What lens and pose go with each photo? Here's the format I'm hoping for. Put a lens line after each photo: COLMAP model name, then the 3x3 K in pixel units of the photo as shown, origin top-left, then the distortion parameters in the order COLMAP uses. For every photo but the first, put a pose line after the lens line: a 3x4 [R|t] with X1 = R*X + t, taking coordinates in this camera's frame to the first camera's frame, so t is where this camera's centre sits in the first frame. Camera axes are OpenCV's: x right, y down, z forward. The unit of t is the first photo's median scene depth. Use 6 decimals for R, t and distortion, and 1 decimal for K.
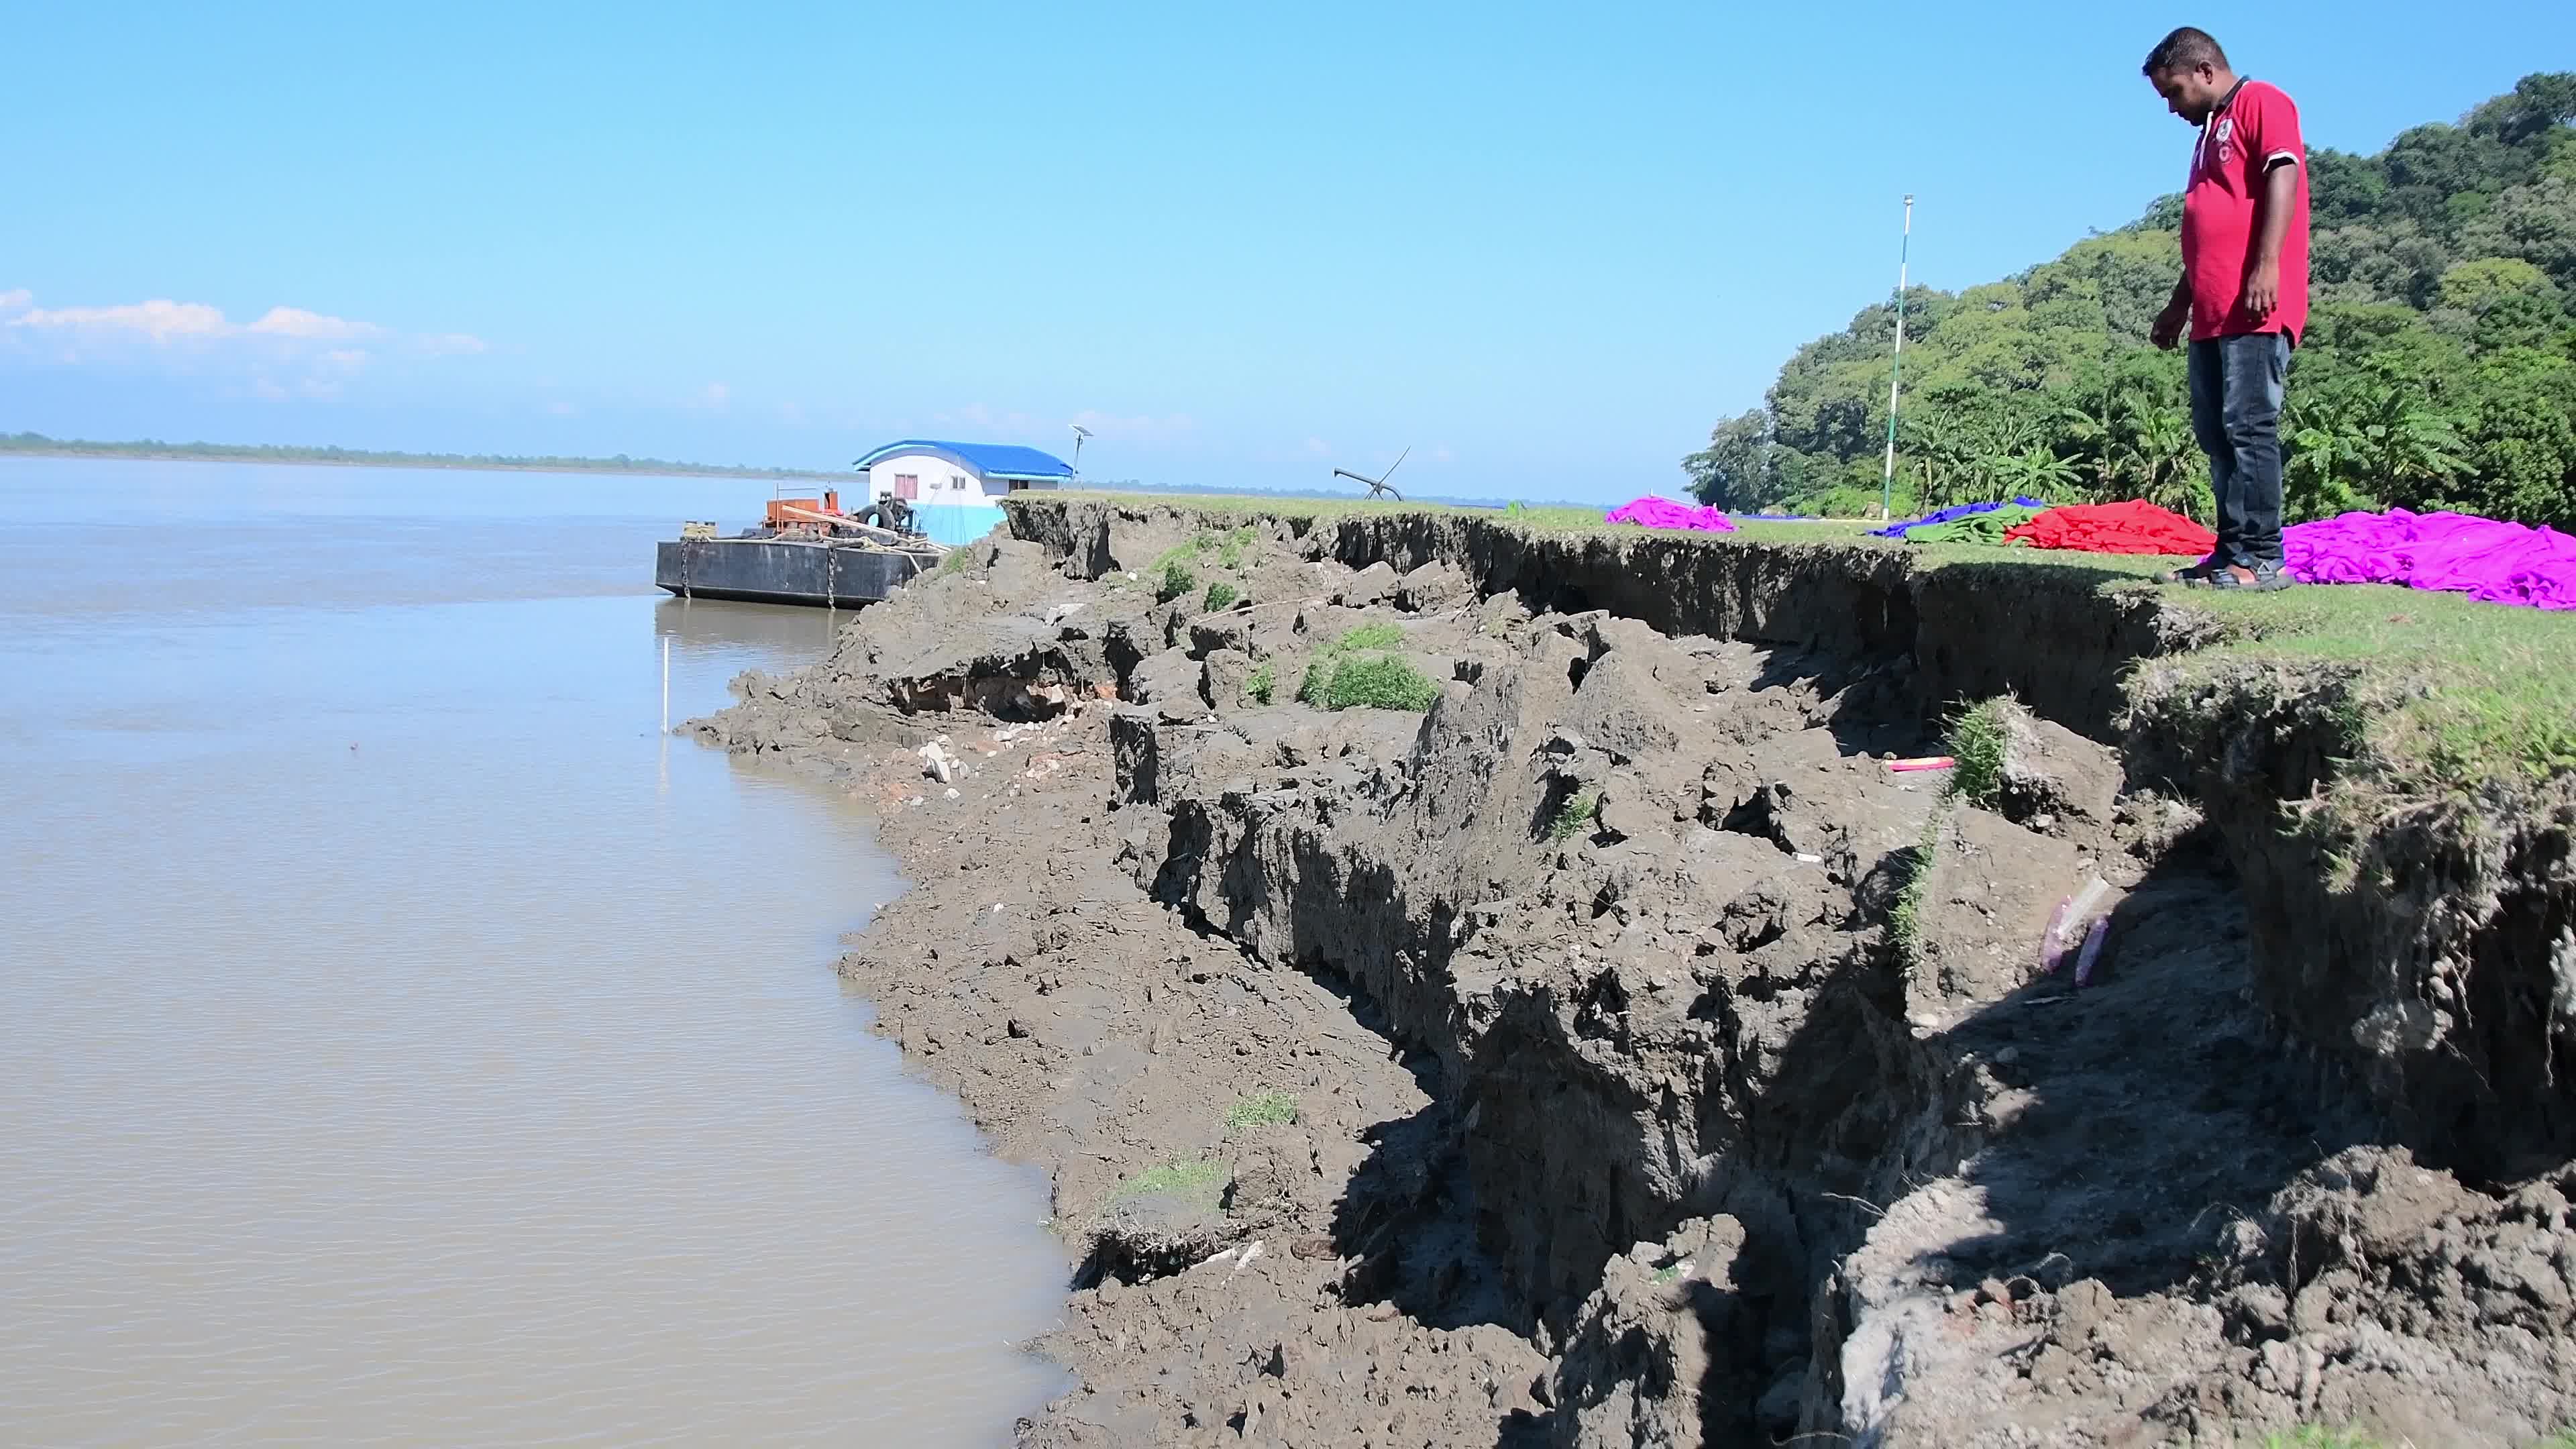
lens RADIAL K [[2663.1, 0, 1288.0], [0, 2663.1, 724.5], [0, 0, 1]] dist [-0.126999, 0.115660]
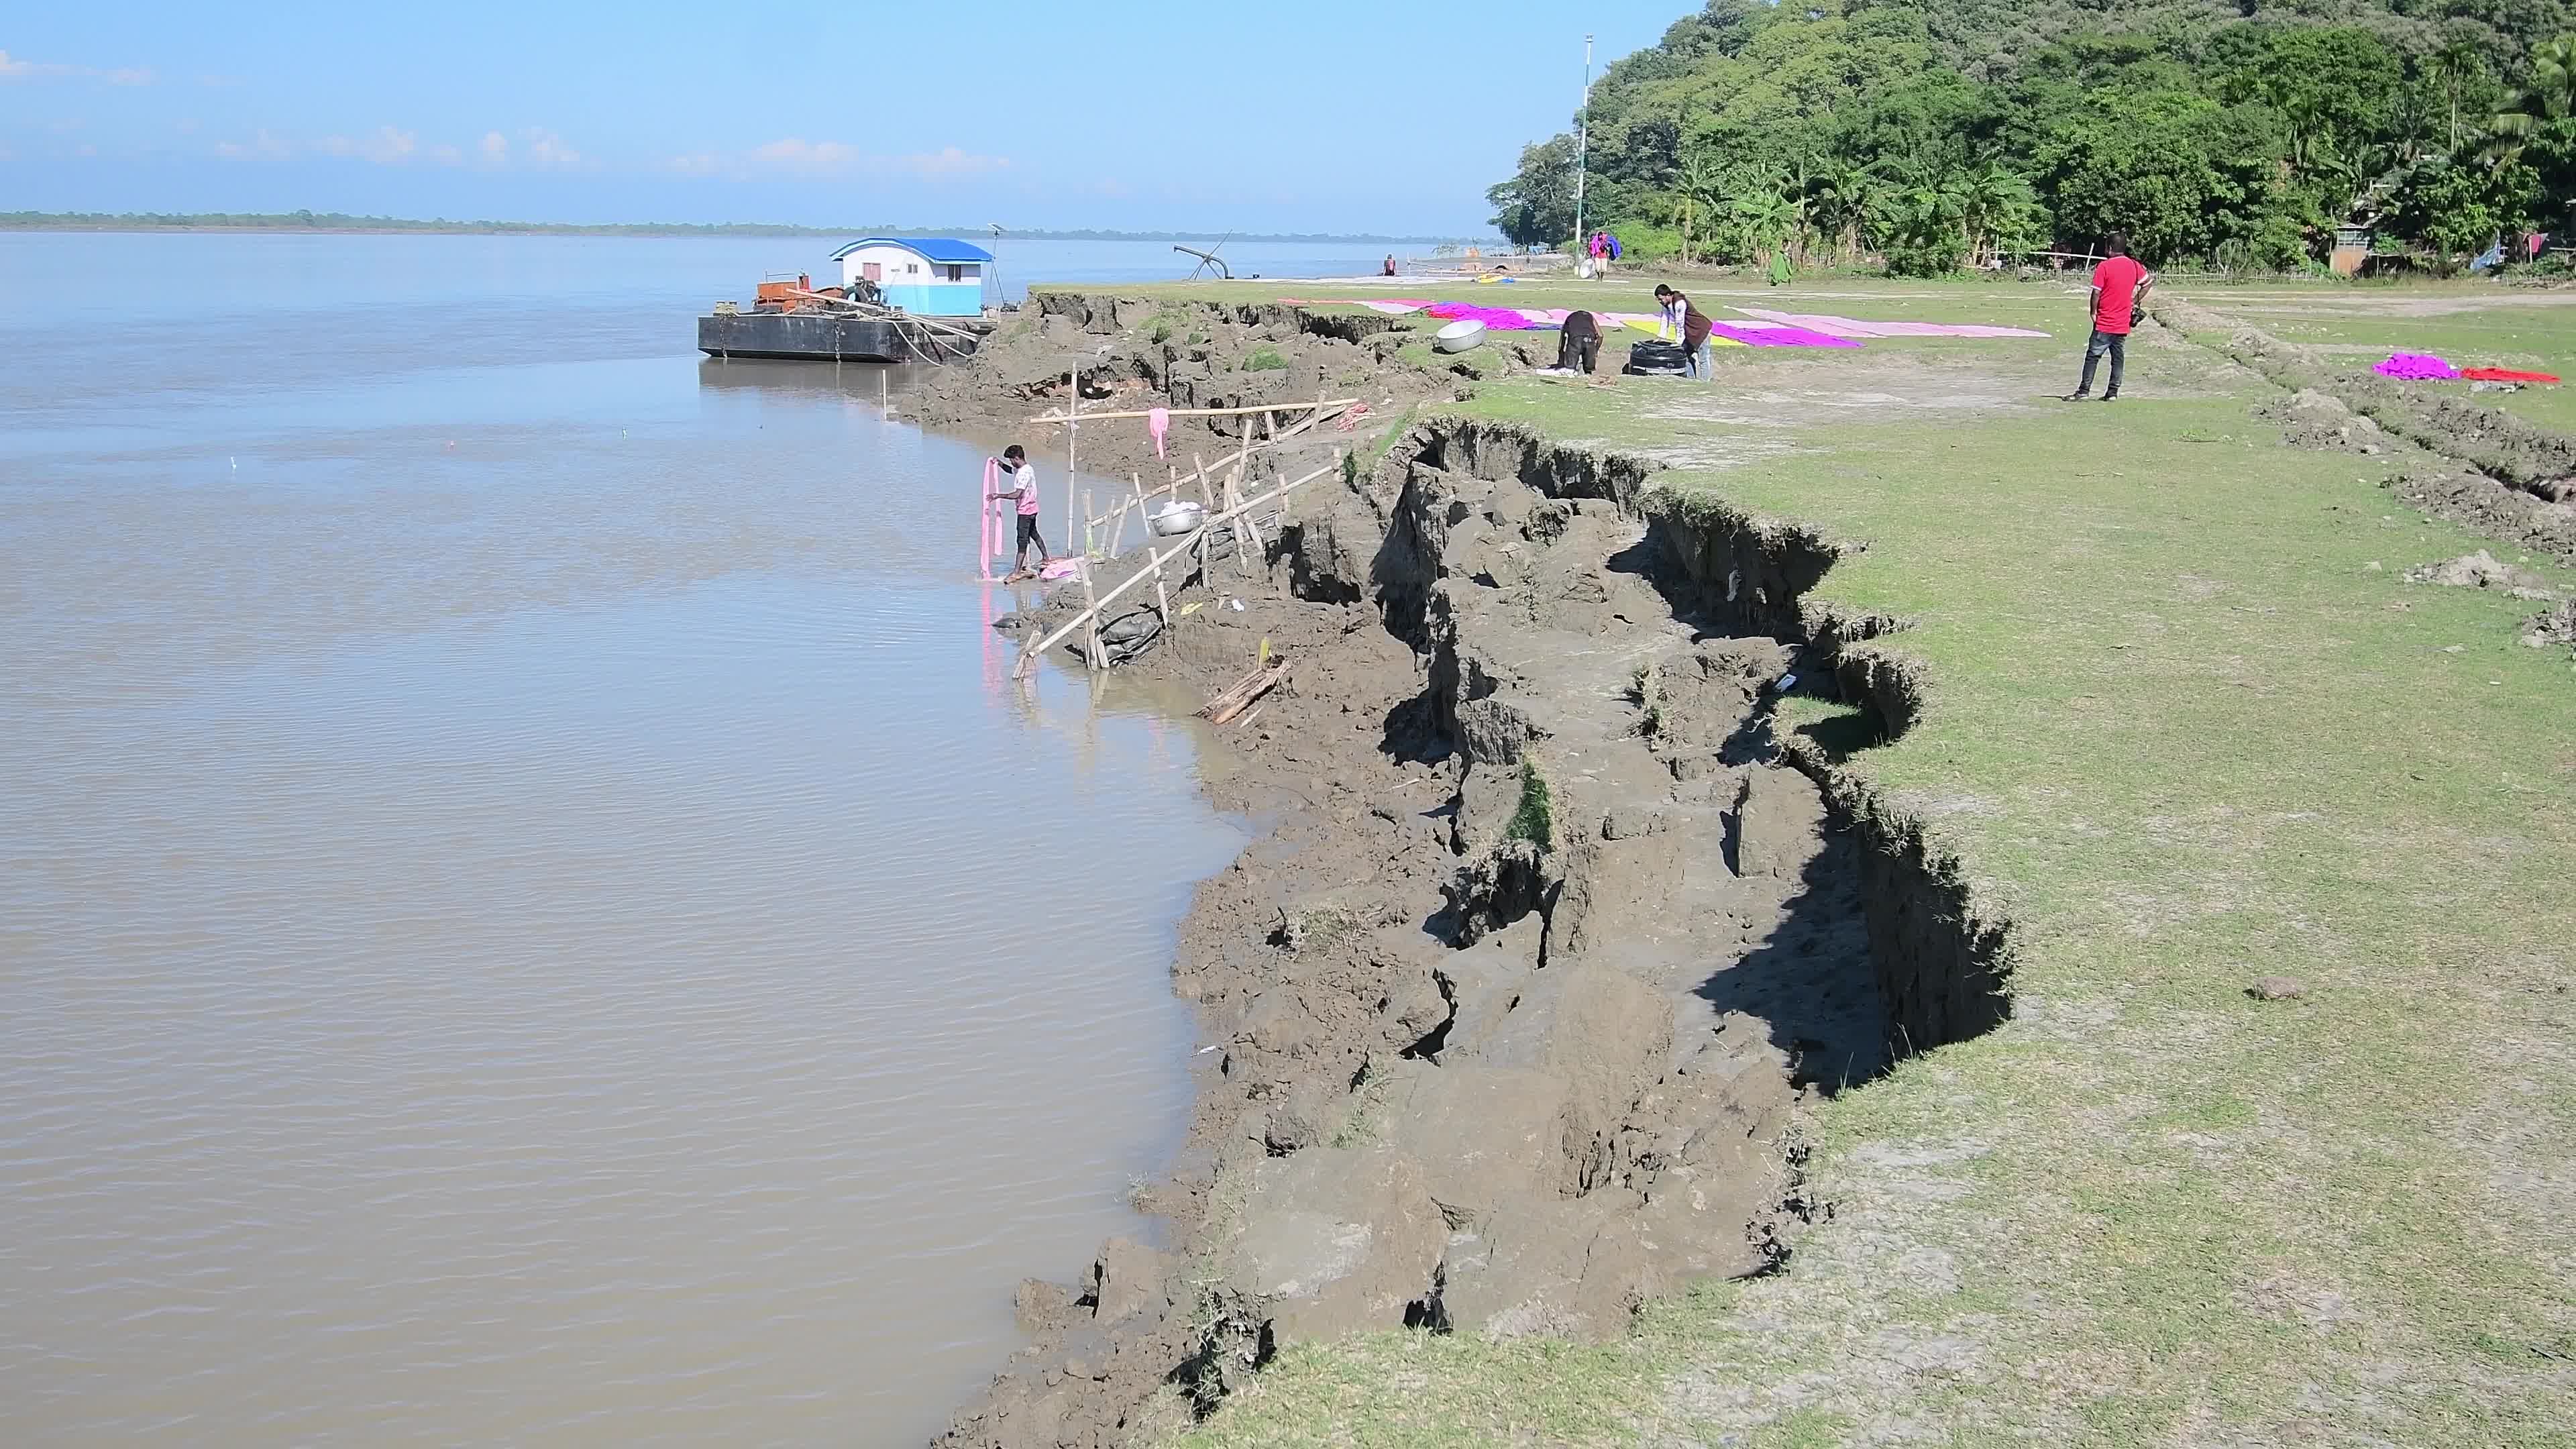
lens RADIAL K [[3060.2, 0, 1288.0], [0, 3060.2, 724.5], [0, 0, 1]] dist [-0.009537, 0.003144]
pose [[0.996623, -0.040675, 0.071325, -0.251056], [0.035247, 0.996502, 0.075773, 0.157531], [-0.074158, -0.073003, 0.994571, -3.021090]]
